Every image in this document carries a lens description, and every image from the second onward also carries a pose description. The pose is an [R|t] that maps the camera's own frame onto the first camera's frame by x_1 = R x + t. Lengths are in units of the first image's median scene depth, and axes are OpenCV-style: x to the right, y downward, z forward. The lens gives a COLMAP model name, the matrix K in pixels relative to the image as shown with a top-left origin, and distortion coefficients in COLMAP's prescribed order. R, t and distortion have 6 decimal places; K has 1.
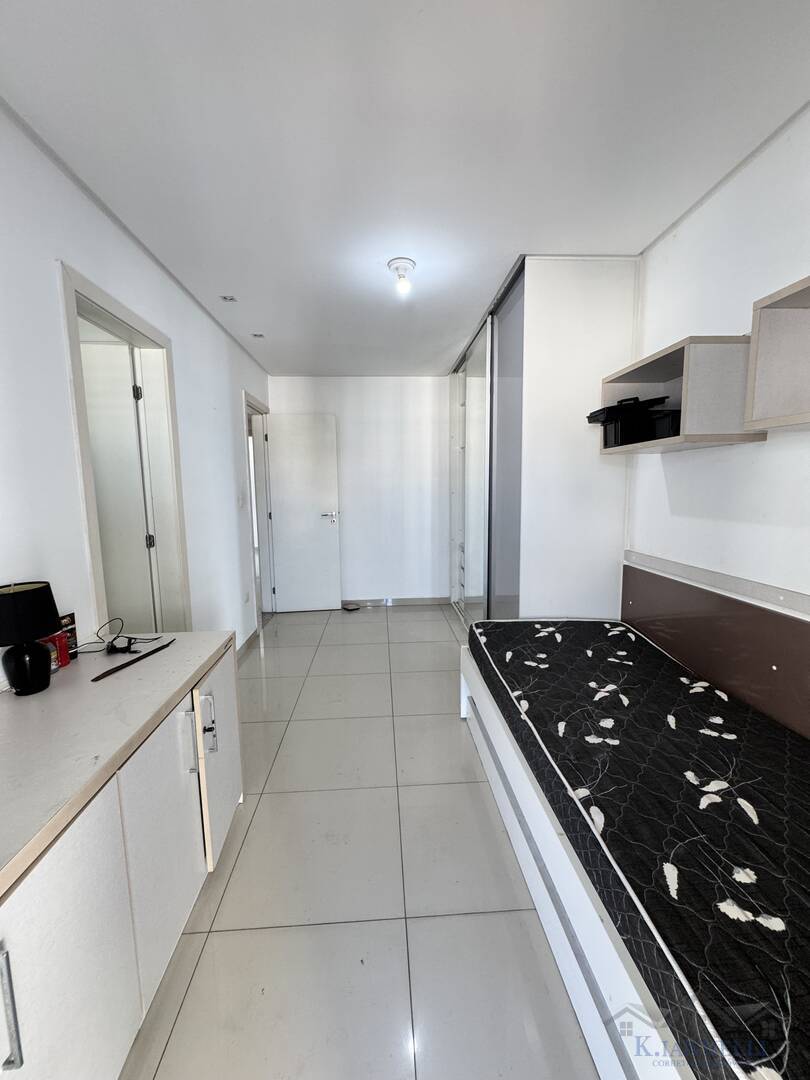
lens RADIAL K [[433.4, 0, 405.1], [0, 433.4, 537.7], [0, 0, 1]] dist [-0.002416, -0.000053]
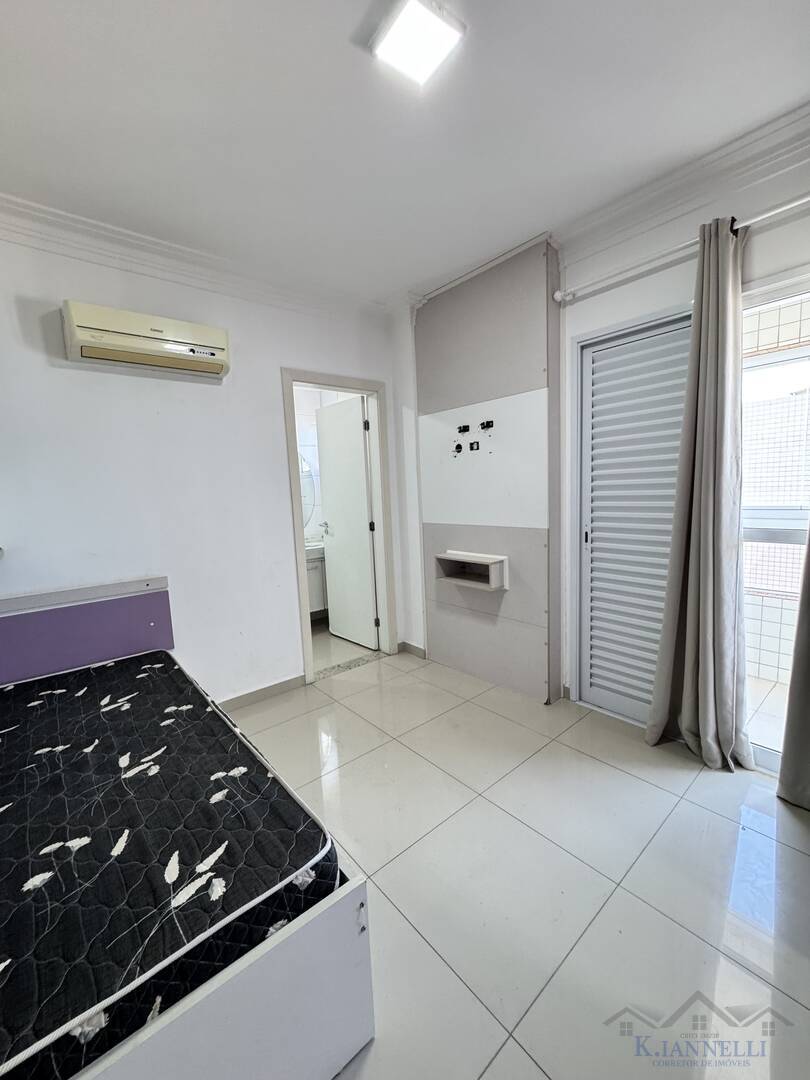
lens RADIAL K [[433.4, 0, 403.4], [0, 433.4, 535.9], [0, 0, 1]] dist [-0.002416, -0.000053]
pose [[-0.790430, 0.109103, -0.602757, 0.521406], [-0.022001, 0.978318, 0.205934, -0.256813], [0.612157, 0.176038, -0.770892, 1.872908]]
